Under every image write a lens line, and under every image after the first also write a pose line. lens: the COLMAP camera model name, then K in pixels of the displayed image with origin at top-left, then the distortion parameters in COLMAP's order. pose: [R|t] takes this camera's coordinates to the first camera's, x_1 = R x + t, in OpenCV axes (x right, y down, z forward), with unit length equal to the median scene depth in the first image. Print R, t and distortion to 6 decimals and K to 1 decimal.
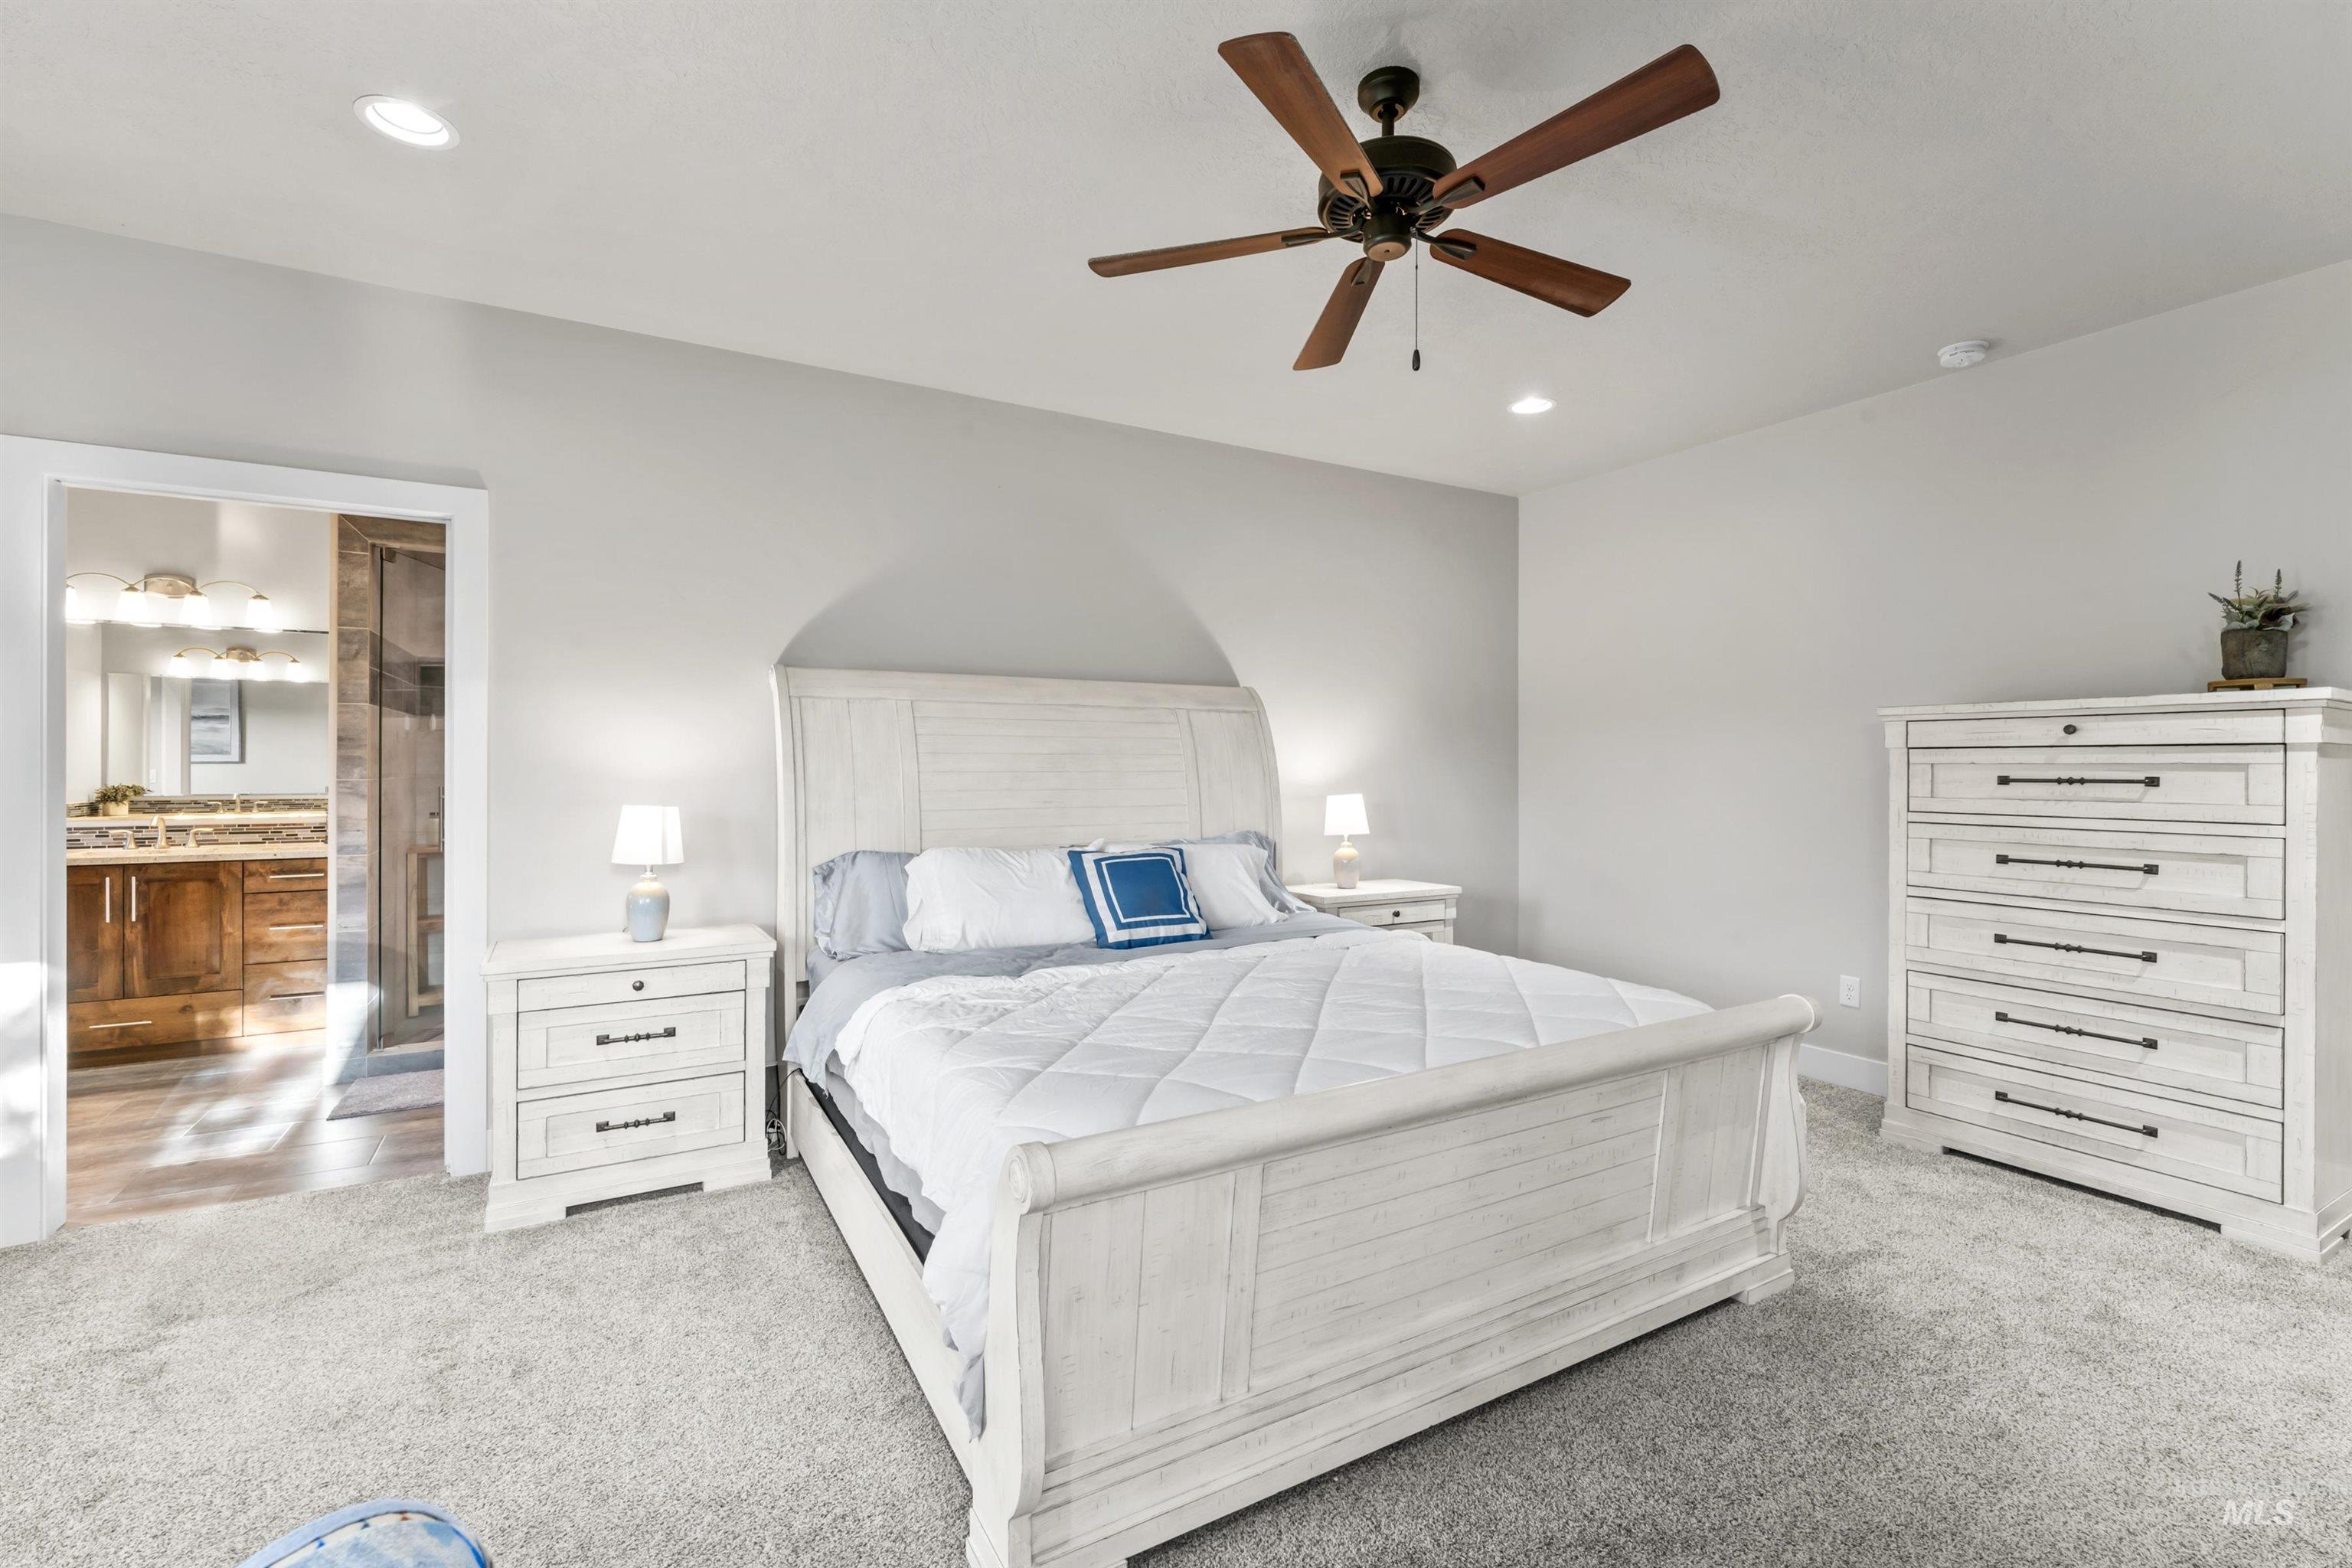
lens RADIAL K [[1024.4, 0, 1169.8], [0, 1024.4, 771.5], [0, 0, 1]] dist [-0.000630, -0.000145]
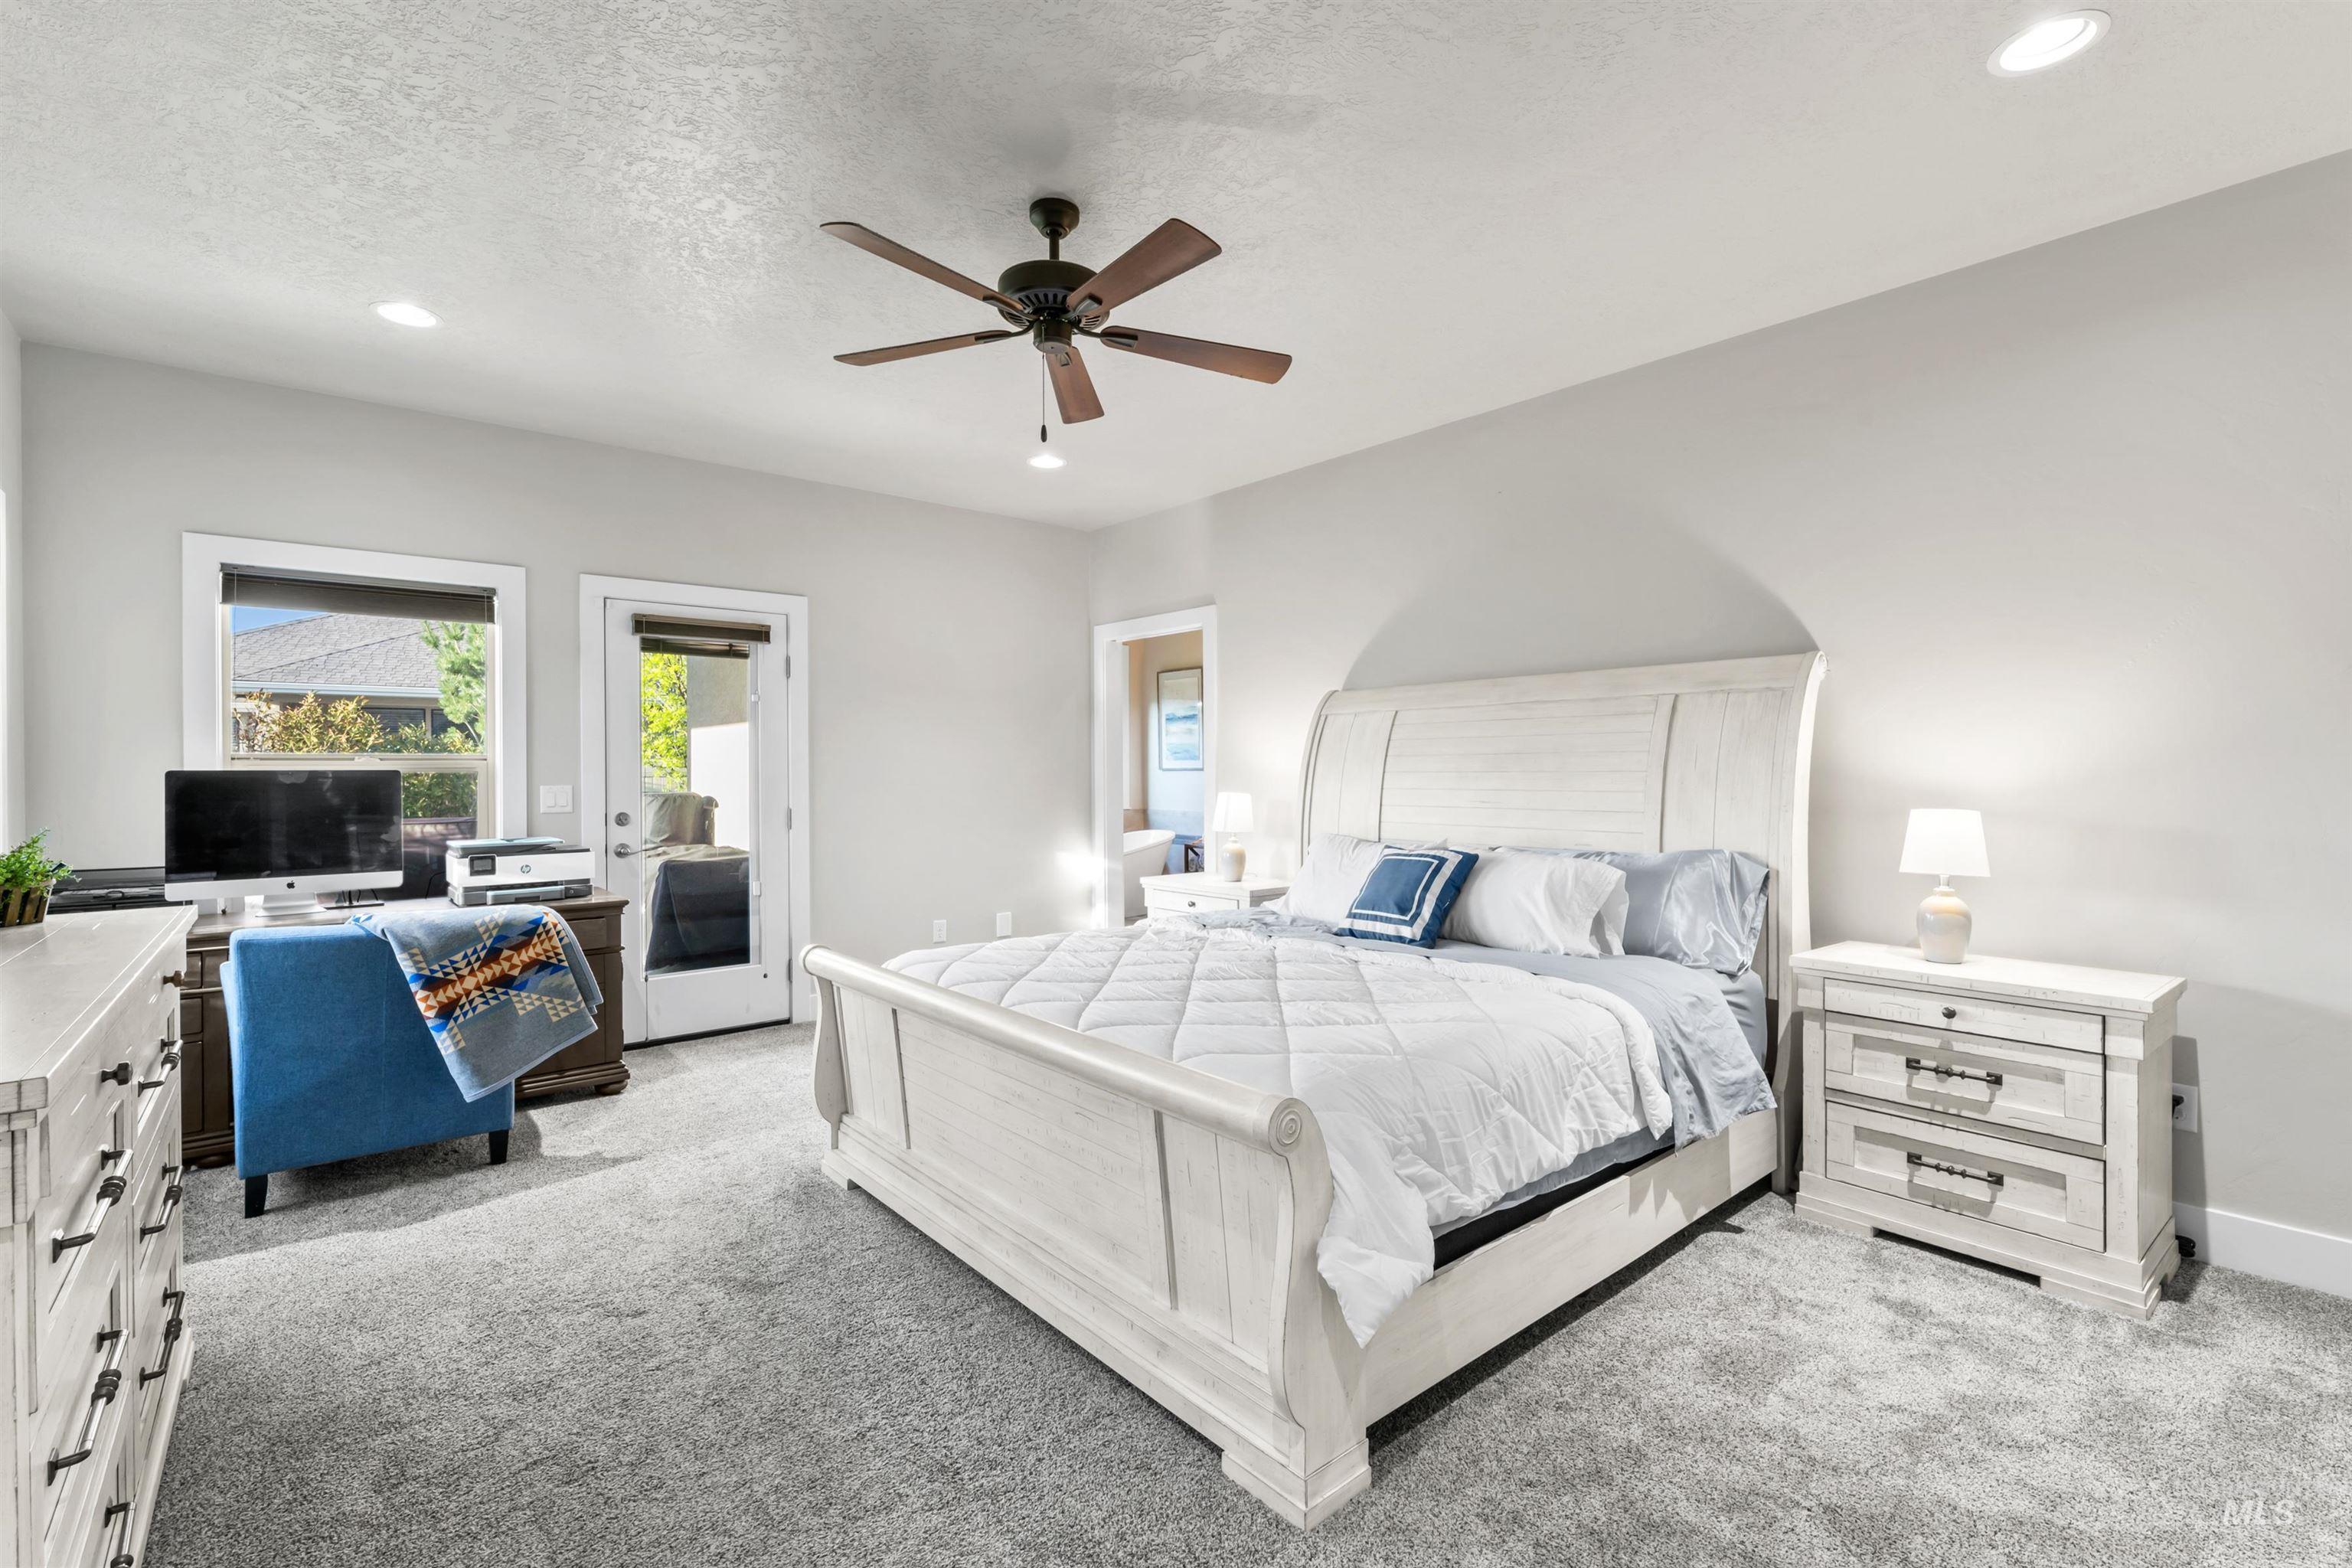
lens RADIAL K [[1024.4, 0, 1168.3], [0, 1024.4, 782.1], [0, 0, 1]] dist [-0.000630, -0.000145]
pose [[0.180881, 0.007504, -0.983476, 0.975052], [-0.001635, 0.999972, 0.007329, 0.004156], [0.983504, 0.000283, 0.180889, 0.618612]]
